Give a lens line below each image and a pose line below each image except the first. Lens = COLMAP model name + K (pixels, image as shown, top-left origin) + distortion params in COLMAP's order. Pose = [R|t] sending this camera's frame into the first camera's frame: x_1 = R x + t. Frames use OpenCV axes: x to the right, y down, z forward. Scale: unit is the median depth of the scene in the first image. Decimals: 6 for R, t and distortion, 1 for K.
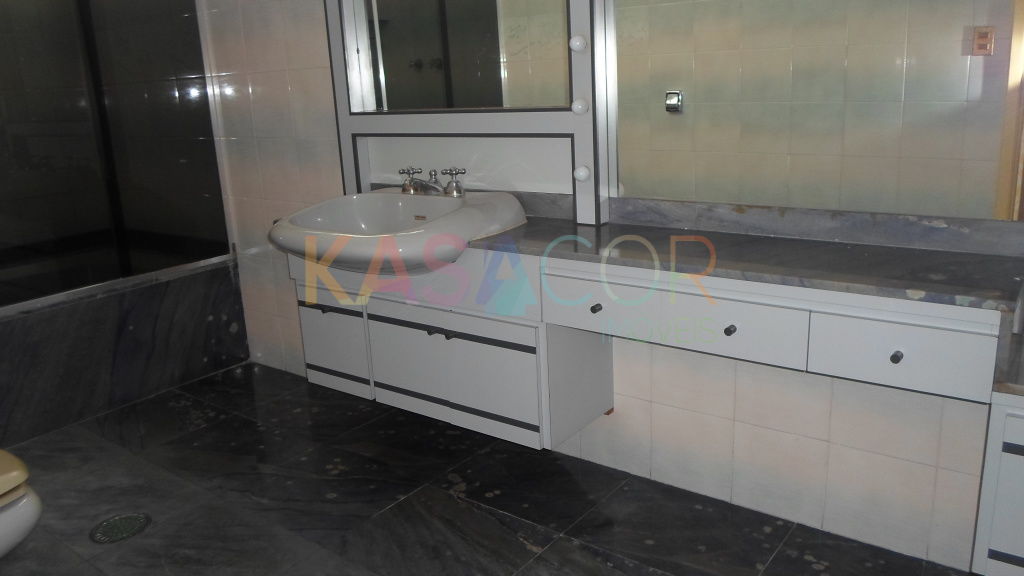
lens RADIAL K [[779.0, 0, 512.0], [0, 779.0, 288.0], [0, 0, 1]] dist [-0.035078, -0.008524]
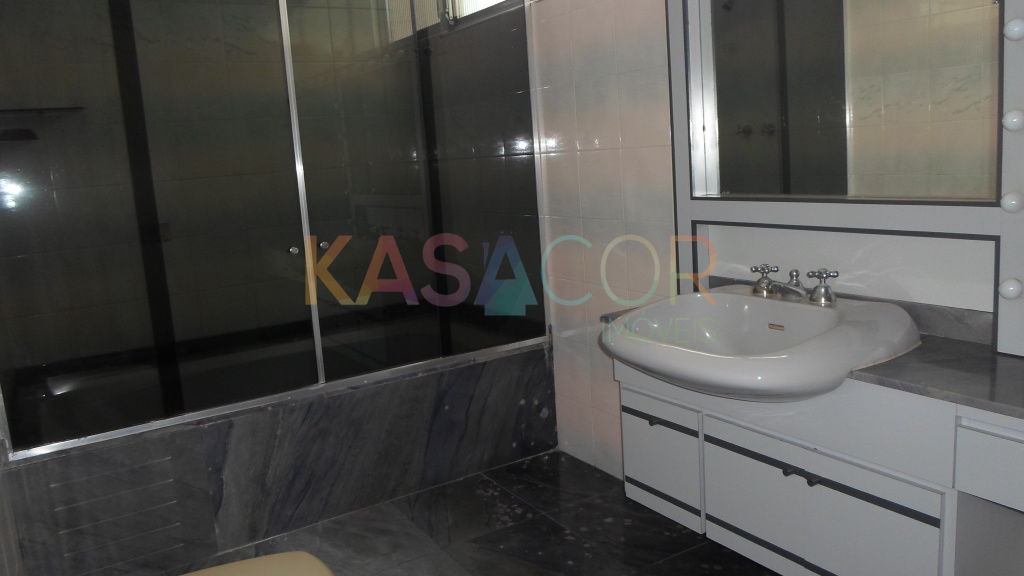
lens RADIAL K [[779.0, 0, 512.0], [0, 779.0, 288.0], [0, 0, 1]] dist [-0.035078, -0.008524]
pose [[0.931400, 0.044327, -0.361289, -0.069070], [-0.069234, 0.996011, -0.056285, -0.054364], [0.357353, 0.077437, 0.930754, 0.101563]]
